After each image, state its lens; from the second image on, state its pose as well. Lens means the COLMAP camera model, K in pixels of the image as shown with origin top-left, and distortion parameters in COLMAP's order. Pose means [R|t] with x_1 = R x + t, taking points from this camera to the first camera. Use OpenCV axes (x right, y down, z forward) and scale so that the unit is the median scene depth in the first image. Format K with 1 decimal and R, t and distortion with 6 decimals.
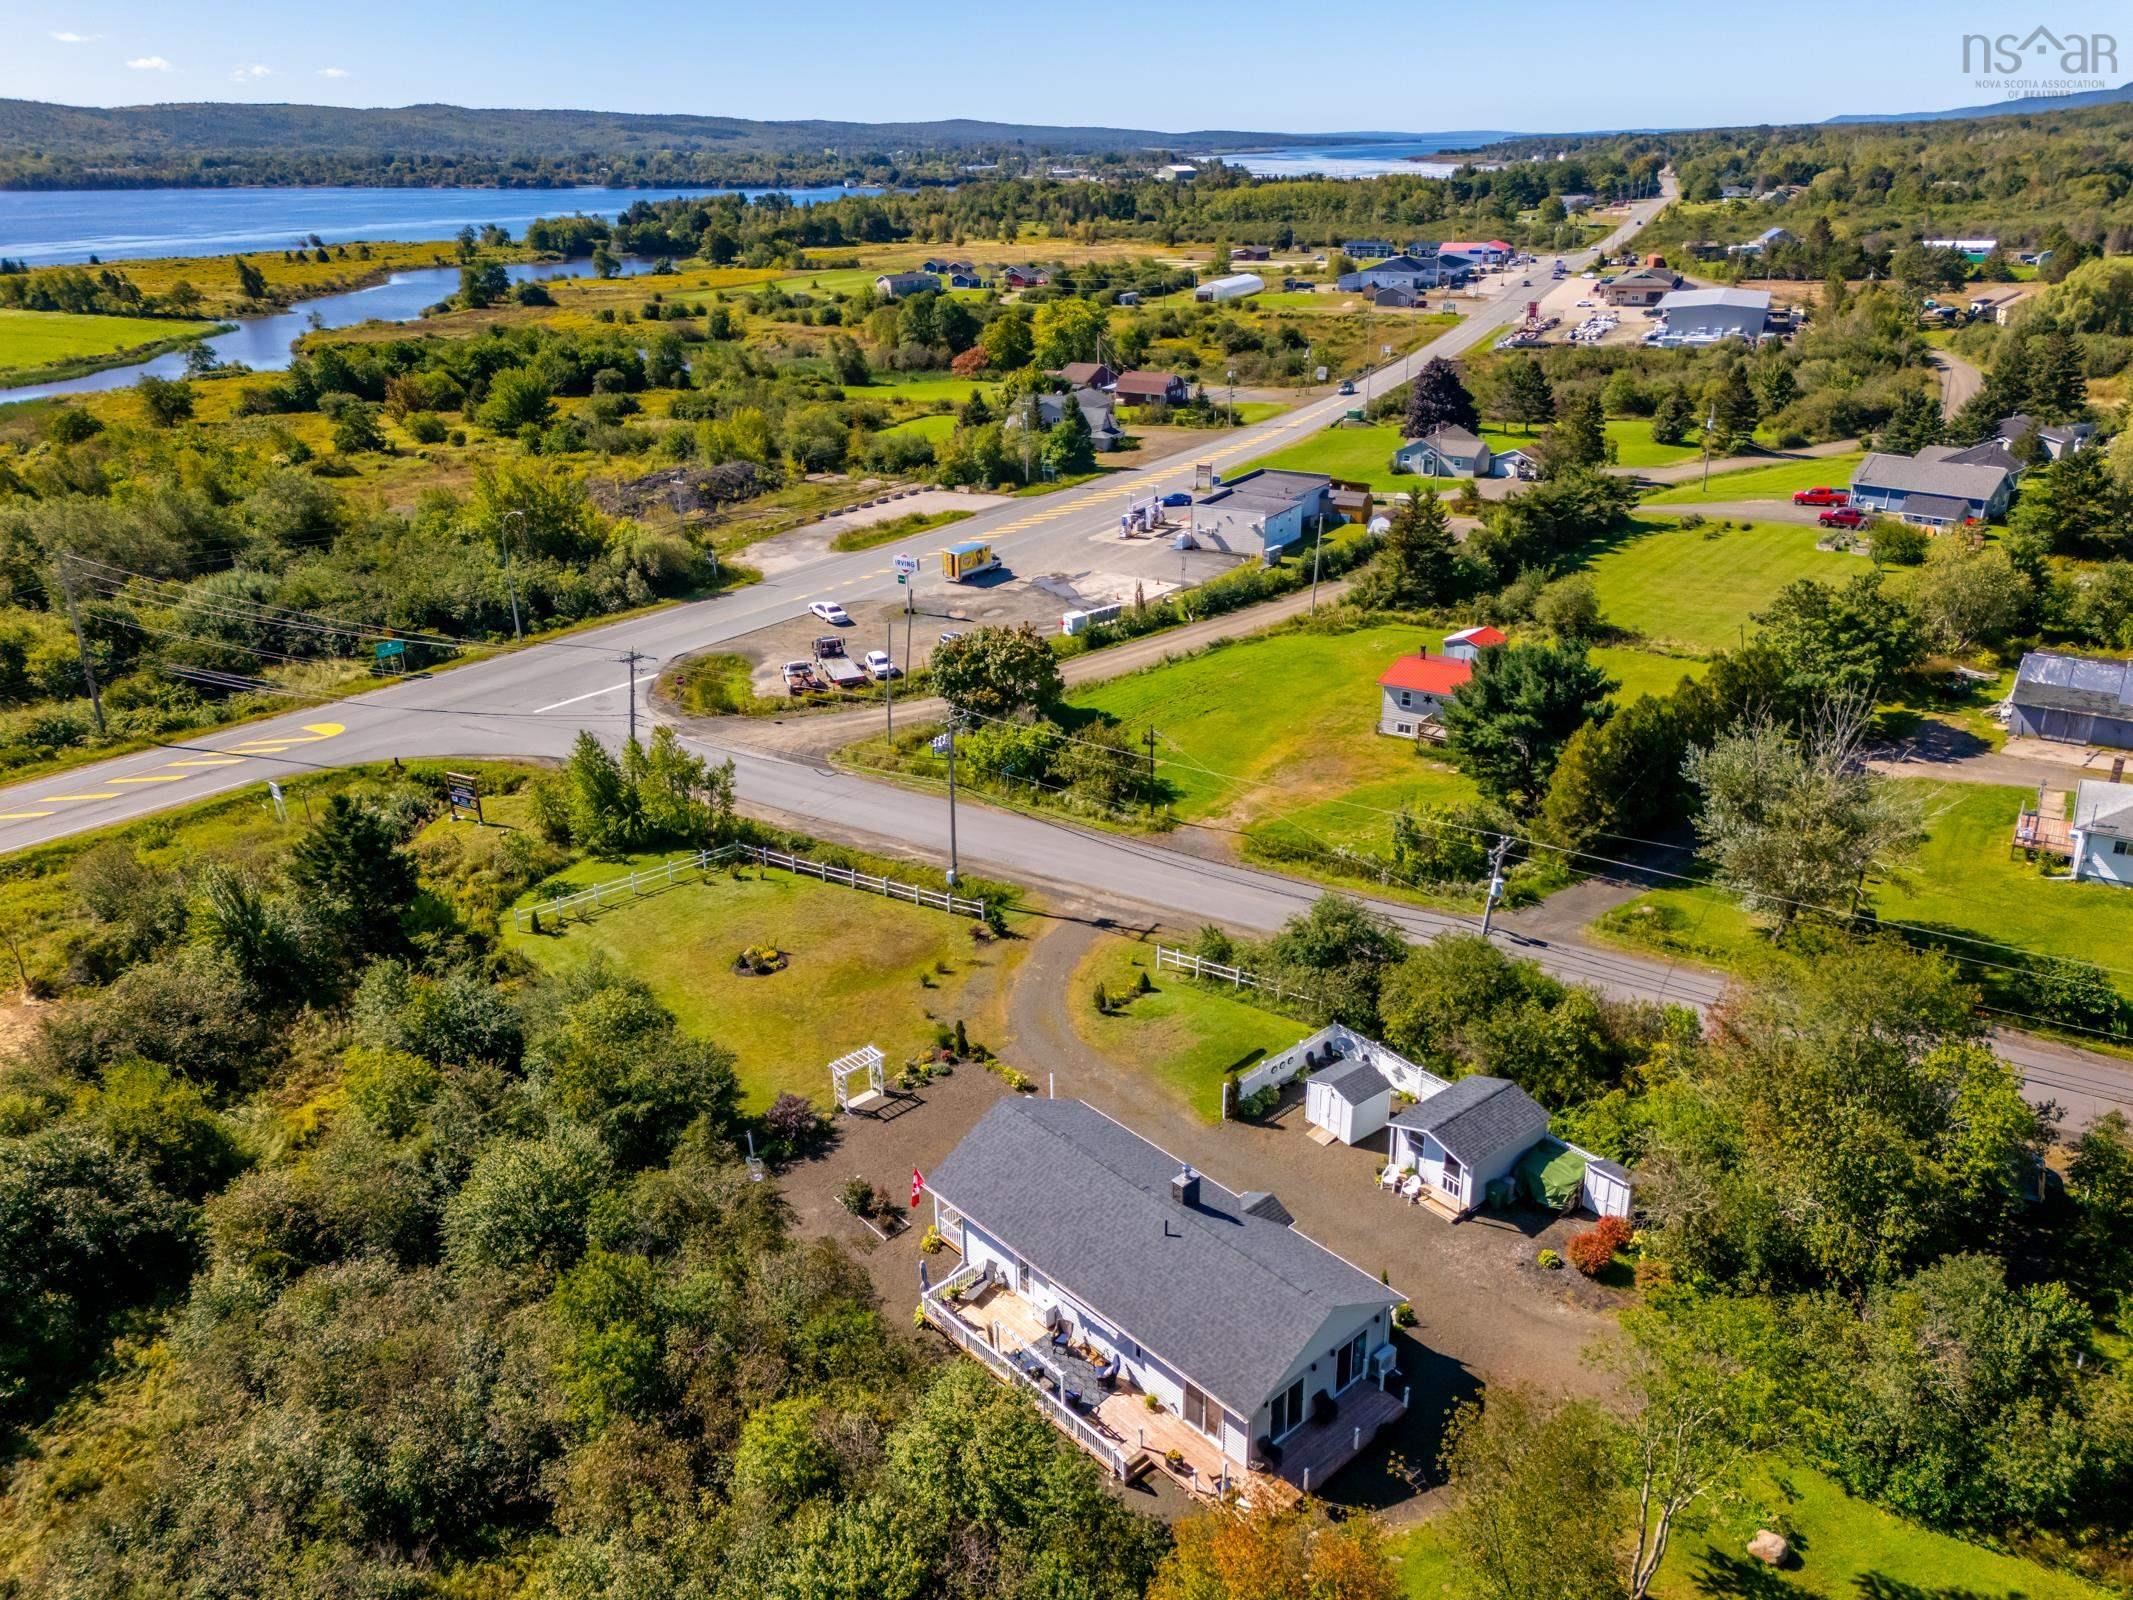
lens RADIAL K [[1625.4, 0, 1066.5], [0, 1625.4, 800.0], [0, 0, 1]] dist [0.061338, -0.057360]
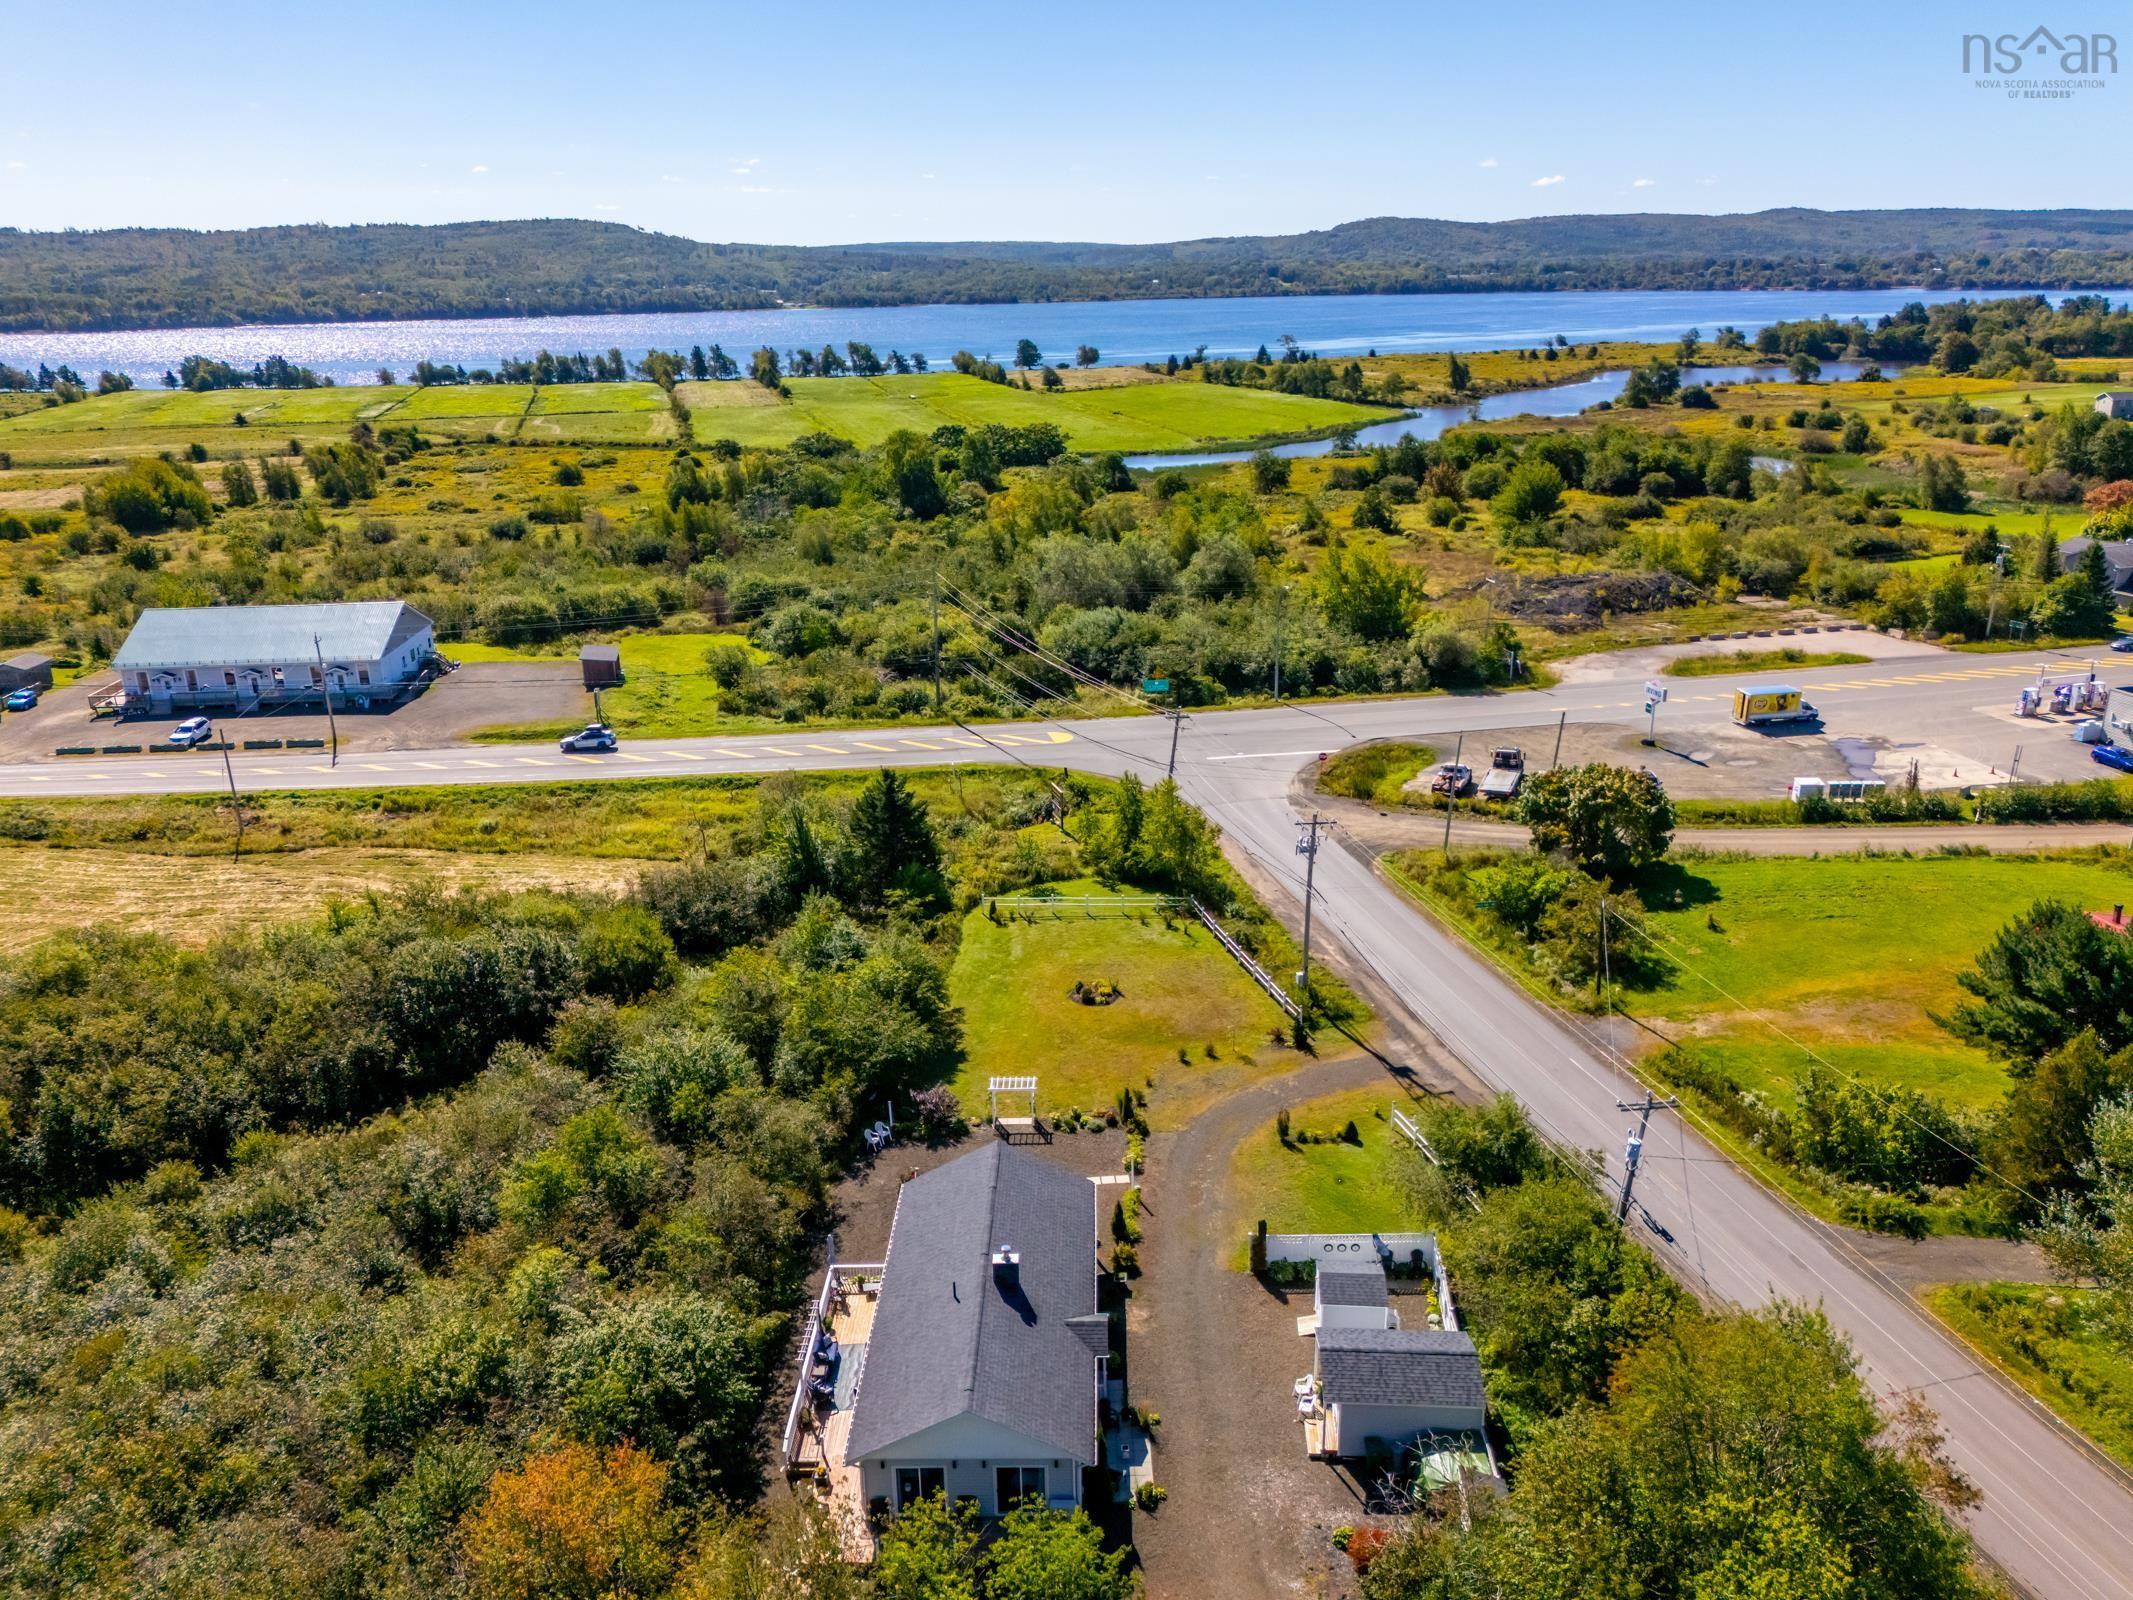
lens RADIAL K [[1625.4, 0, 1066.5], [0, 1625.4, 800.0], [0, 0, 1]] dist [0.061338, -0.057360]
pose [[0.711916, 0.215293, -0.668449, 0.134348], [-0.251174, 0.966945, 0.043926, -0.018910], [0.655811, 0.136625, 0.742459, 0.041018]]
